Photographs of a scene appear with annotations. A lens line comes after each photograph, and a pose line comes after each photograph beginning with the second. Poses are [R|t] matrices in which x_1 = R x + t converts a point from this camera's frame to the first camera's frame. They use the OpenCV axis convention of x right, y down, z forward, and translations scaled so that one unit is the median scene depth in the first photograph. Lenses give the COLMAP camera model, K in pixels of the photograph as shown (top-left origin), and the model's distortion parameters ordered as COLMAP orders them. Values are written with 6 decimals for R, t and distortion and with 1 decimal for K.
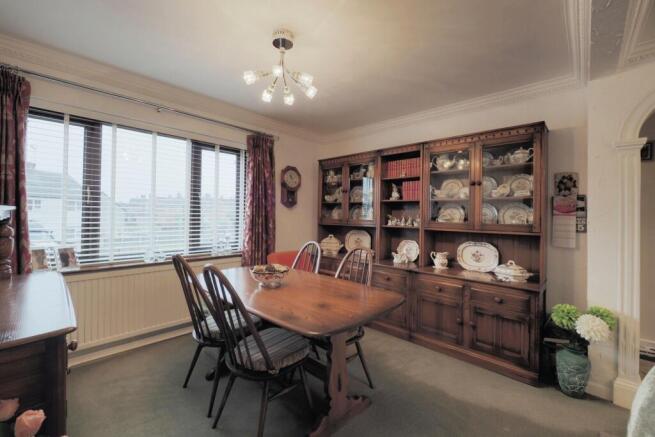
lens RADIAL K [[278.8, 0, 329.2], [0, 278.8, 218.0], [0, 0, 1]] dist [-0.000754, -0.000058]
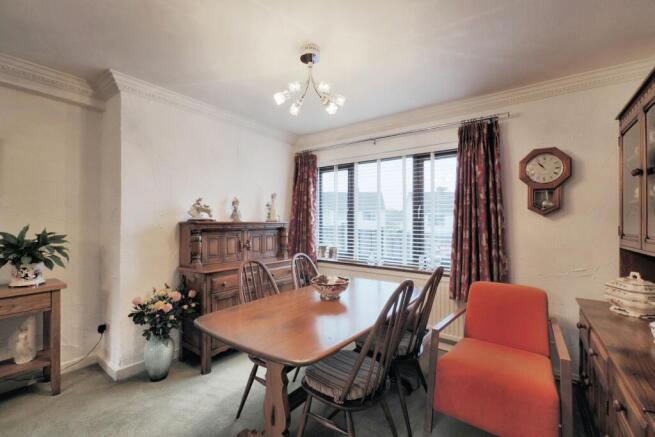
lens RADIAL K [[278.8, 0, 329.2], [0, 278.8, 218.0], [0, 0, 1]] dist [-0.000754, -0.000058]
pose [[0.118946, -0.033146, -0.992347, 0.486332], [-0.022330, 0.999101, -0.036048, -0.000829], [0.992650, 0.026447, 0.118099, 0.555127]]
